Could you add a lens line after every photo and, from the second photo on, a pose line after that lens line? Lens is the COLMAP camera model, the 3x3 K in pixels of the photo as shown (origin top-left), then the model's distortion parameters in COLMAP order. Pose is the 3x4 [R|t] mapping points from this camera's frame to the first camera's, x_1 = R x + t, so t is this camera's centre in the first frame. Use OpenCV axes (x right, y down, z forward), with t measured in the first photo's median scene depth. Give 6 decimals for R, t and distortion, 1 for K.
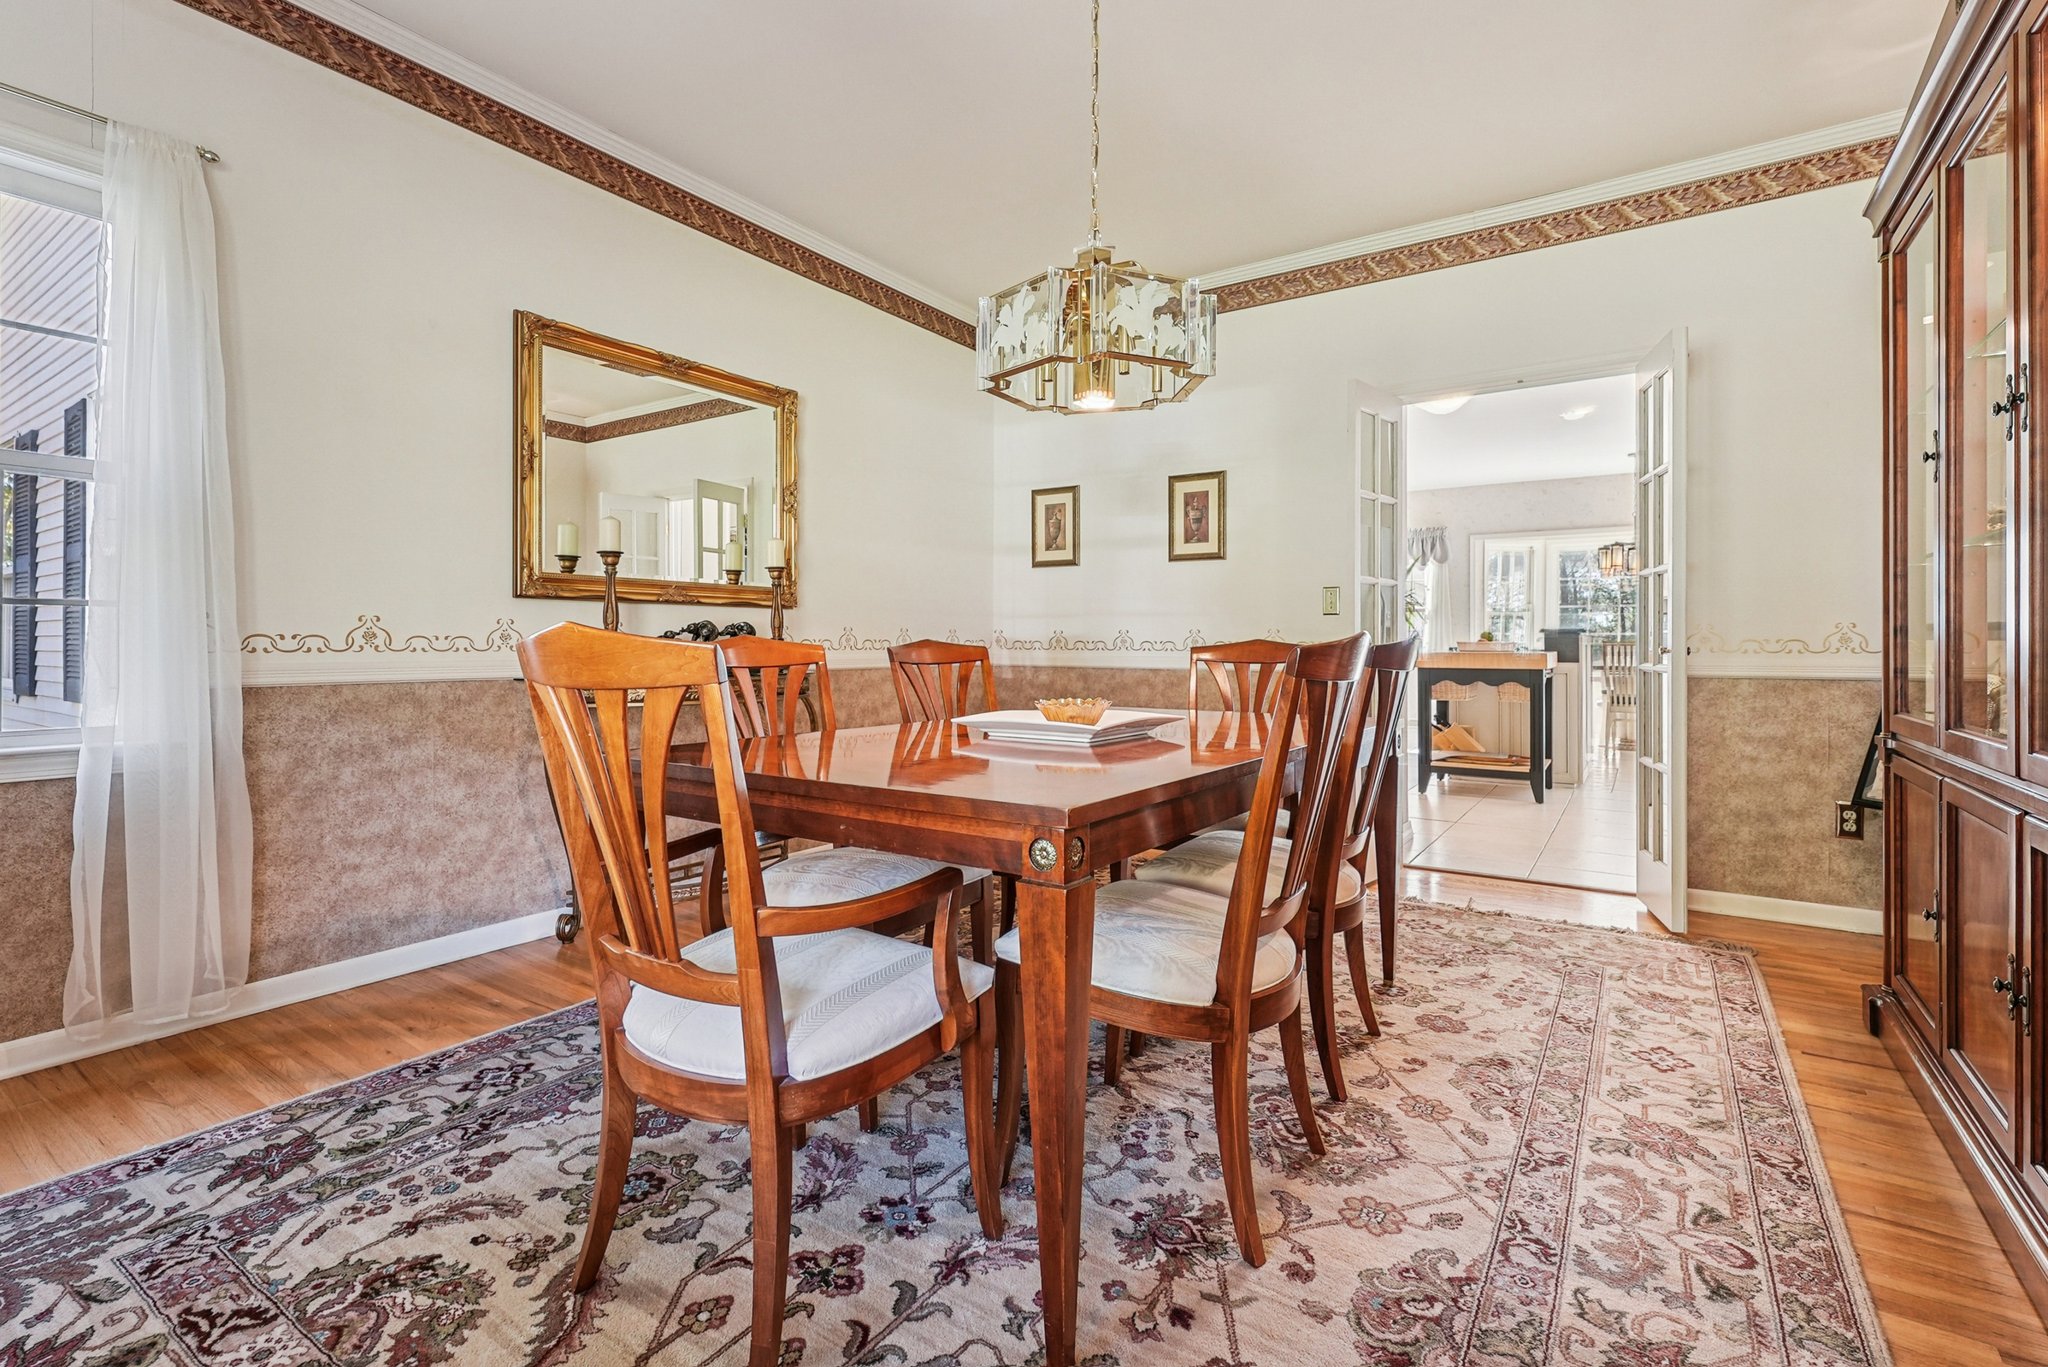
lens RADIAL K [[924.2, 0, 1025.2], [0, 924.2, 655.1], [0, 0, 1]] dist [0.003340, 0.000153]
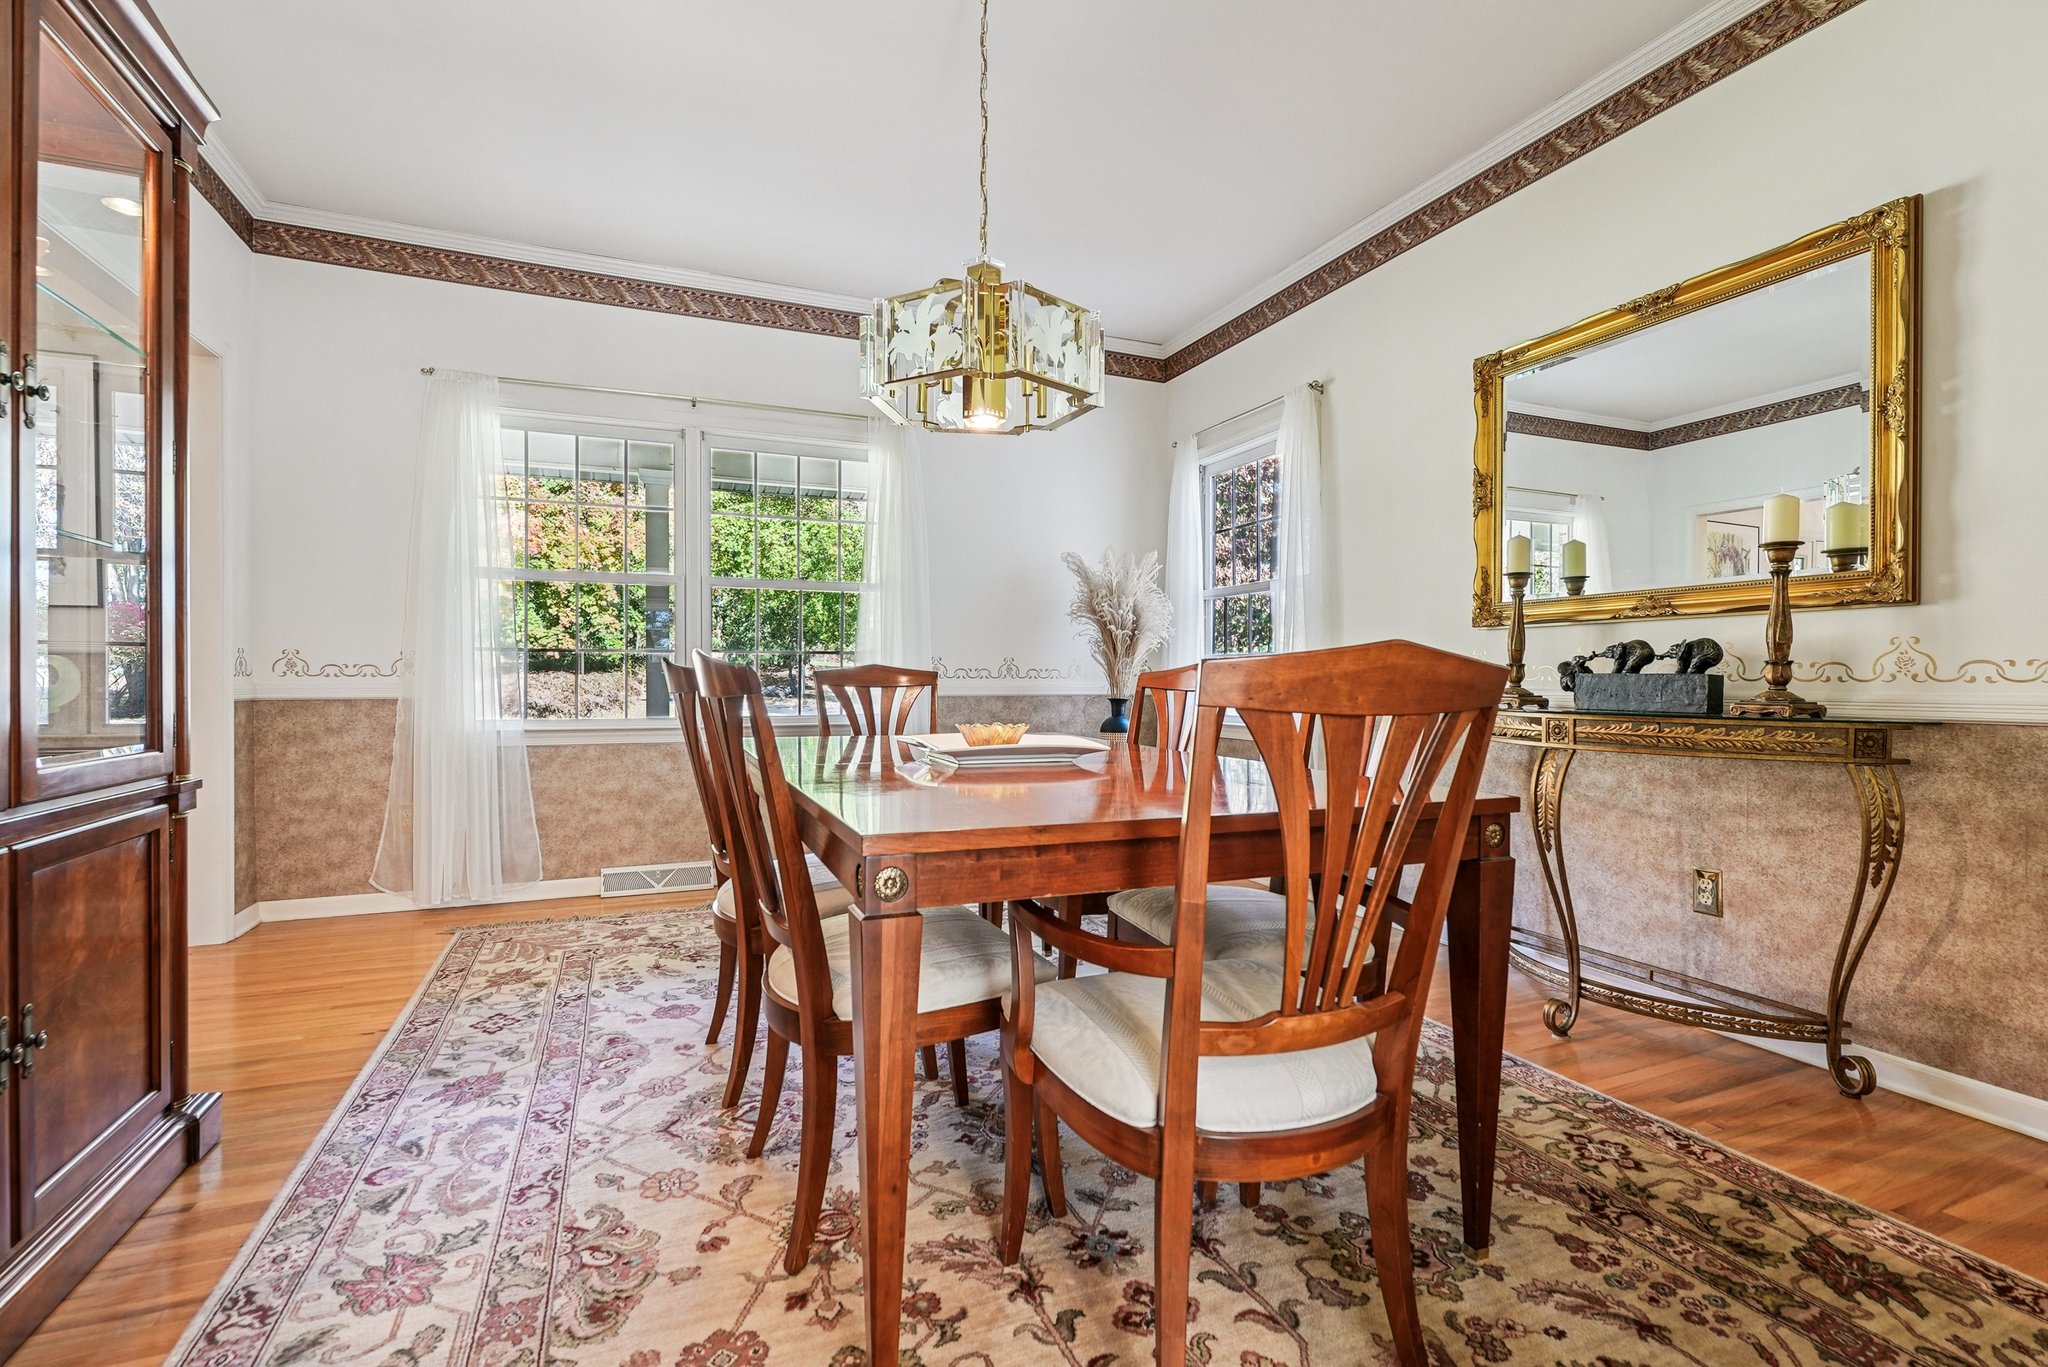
lens RADIAL K [[924.1, 0, 1024.0], [0, 924.1, 683.5], [0, 0, 1]] dist [0.000319, 0.000528]
pose [[-0.547634, 0.003338, -0.836711, 0.941828], [-0.007868, 0.999927, 0.009139, -0.004861], [0.836681, 0.011588, -0.547568, 1.685191]]
